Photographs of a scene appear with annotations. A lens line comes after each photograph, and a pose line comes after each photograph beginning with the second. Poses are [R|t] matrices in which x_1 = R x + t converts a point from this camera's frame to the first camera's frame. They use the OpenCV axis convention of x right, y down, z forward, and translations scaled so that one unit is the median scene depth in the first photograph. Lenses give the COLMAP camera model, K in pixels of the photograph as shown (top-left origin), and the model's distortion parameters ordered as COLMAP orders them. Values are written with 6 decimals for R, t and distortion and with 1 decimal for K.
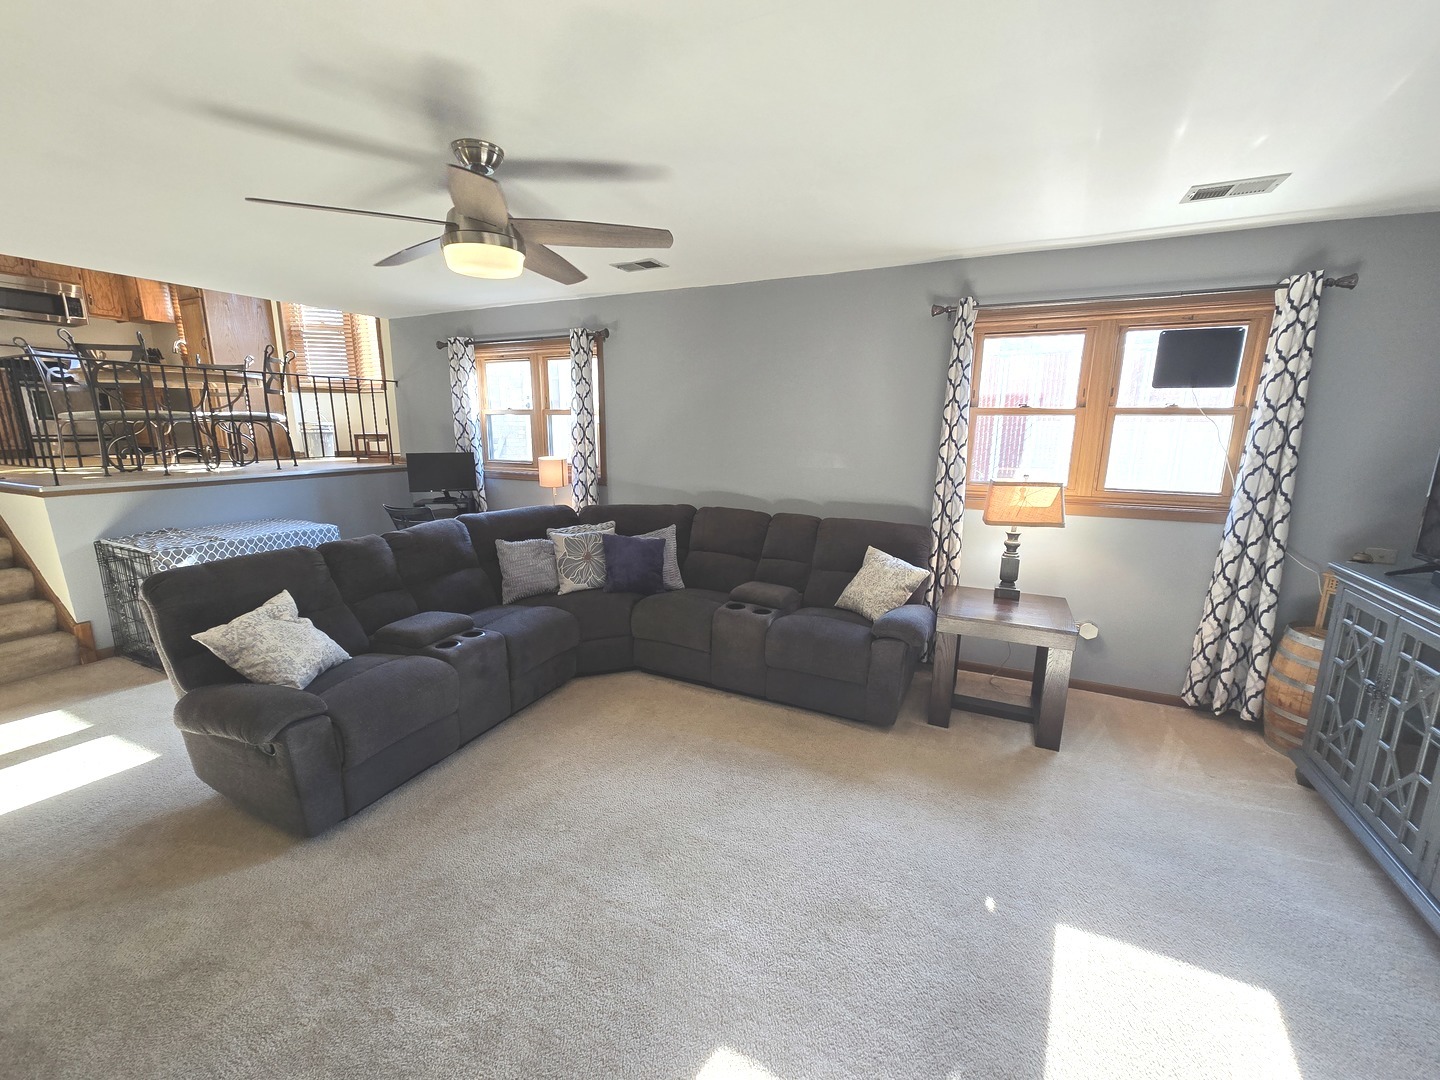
lens RADIAL K [[593.1, 0, 710.9], [0, 593.1, 548.4], [0, 0, 1]] dist [-0.000180, 0.000475]
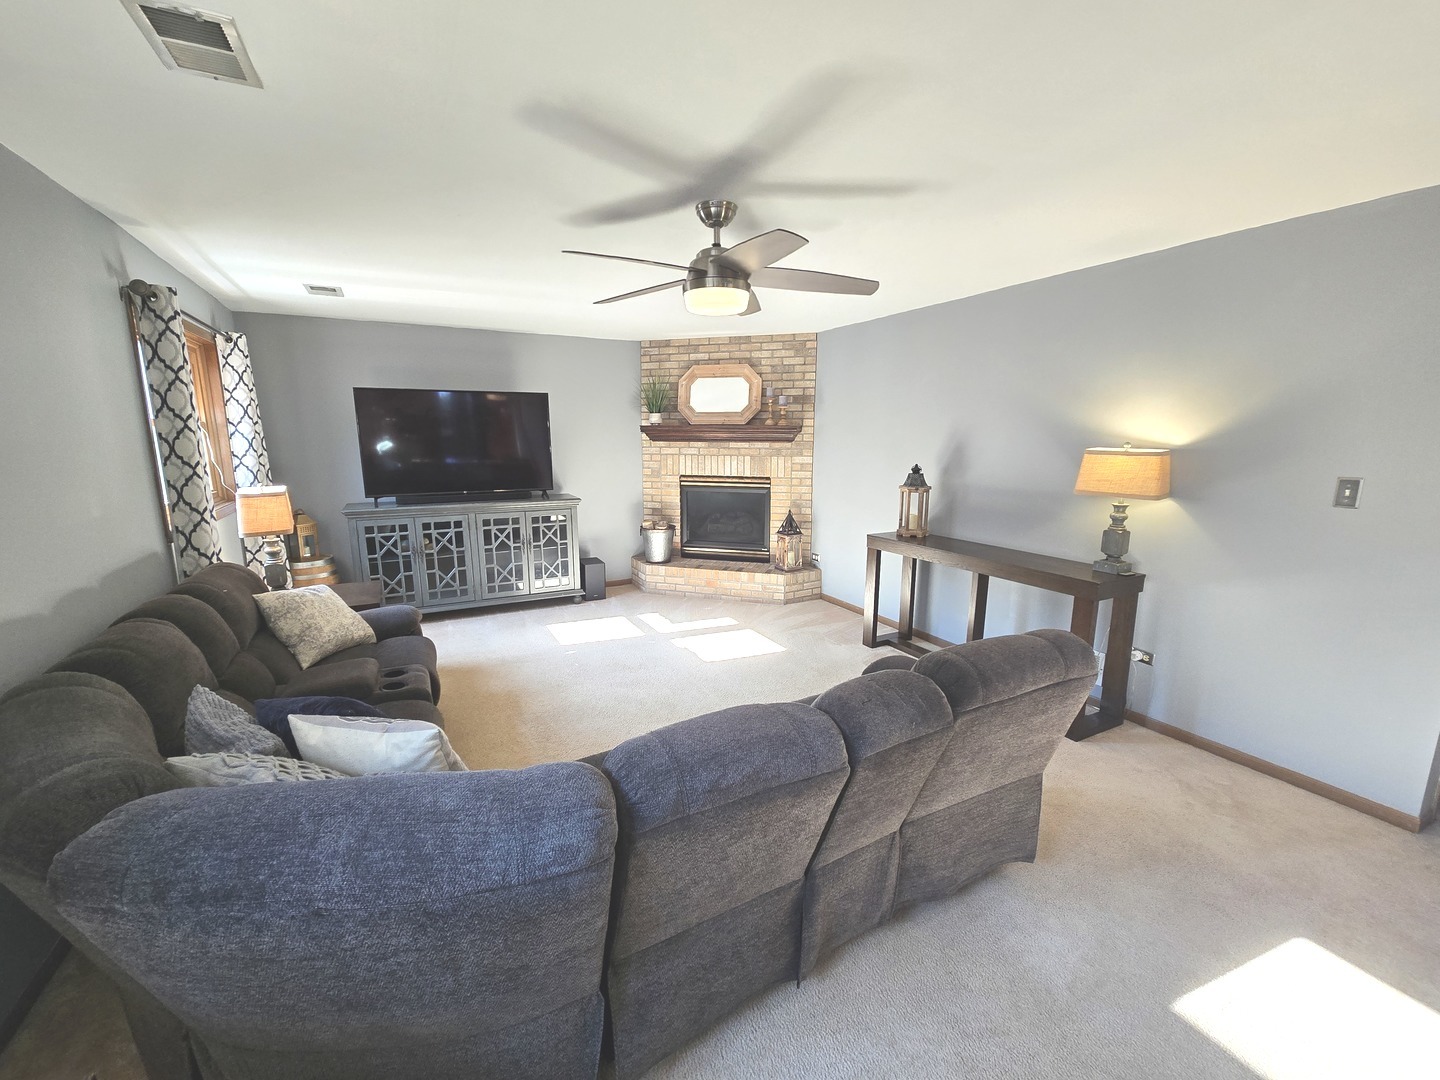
lens RADIAL K [[593.7, 0, 711.9], [0, 593.7, 544.6], [0, 0, 1]] dist [-0.000417, 0.000200]
pose [[-0.802289, -0.118084, 0.585140, -0.740322], [0.116921, 0.930167, 0.348022, -0.299366], [-0.585374, 0.347629, -0.732456, 1.339287]]
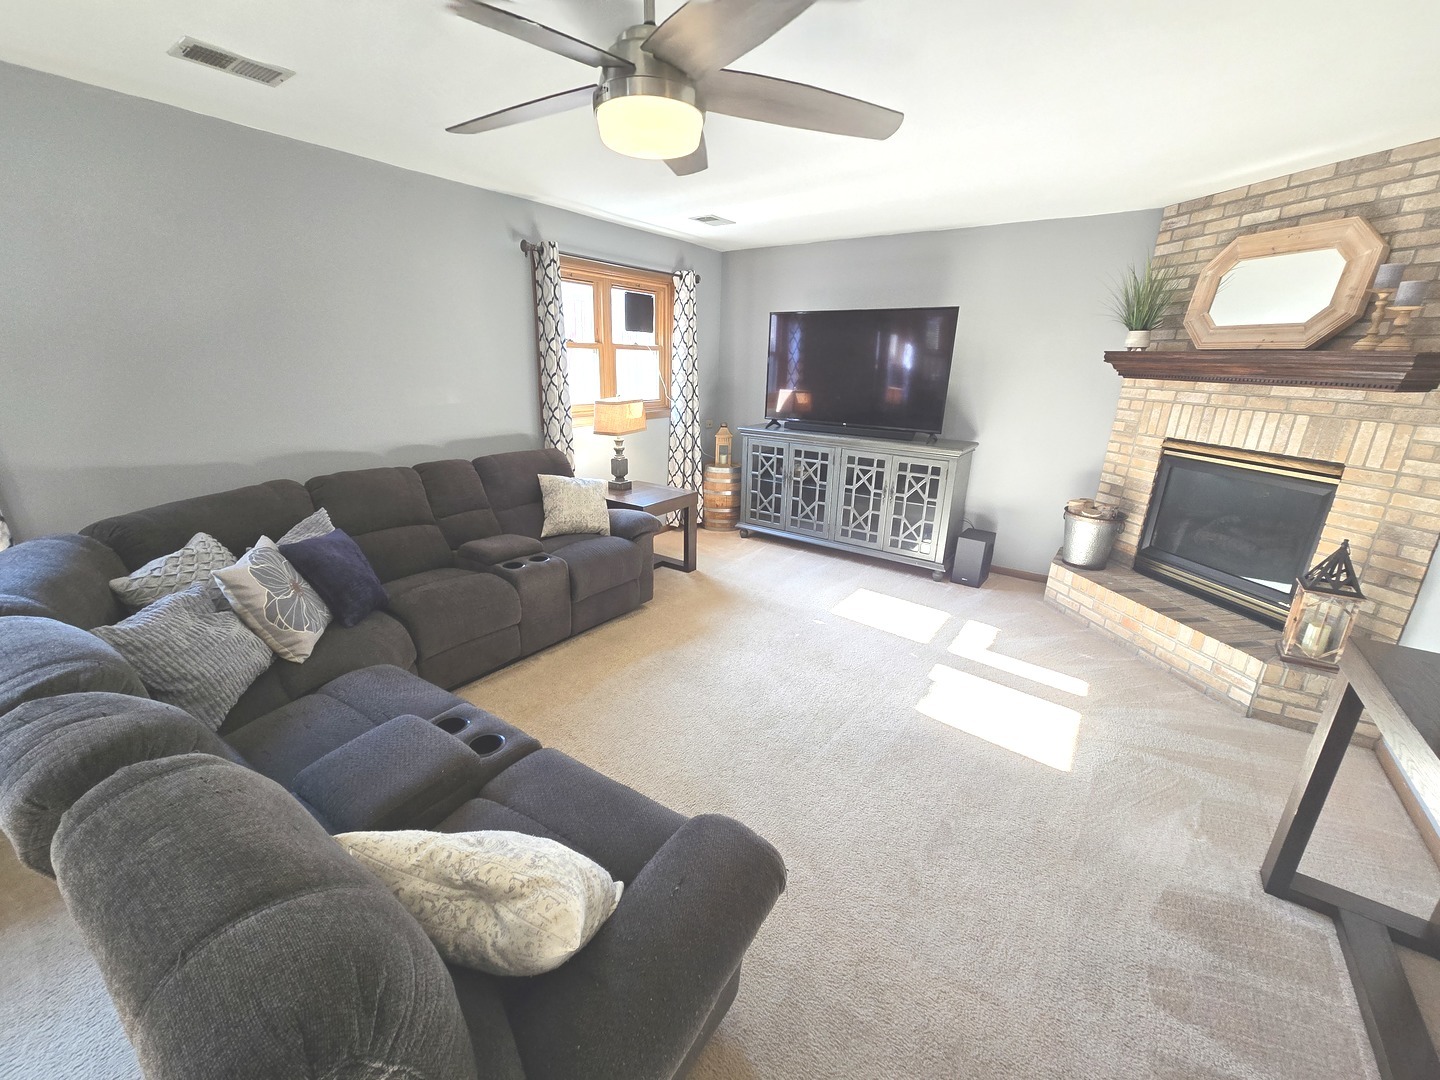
lens RADIAL K [[586.0, 0, 710.7], [0, 586.0, 550.4], [0, 0, 1]] dist [0.000807, -0.004837]
pose [[0.172891, -0.310414, 0.934747, -0.781522], [0.183909, 0.942522, 0.278981, -0.124930], [-0.967619, 0.123675, 0.220041, 0.549879]]
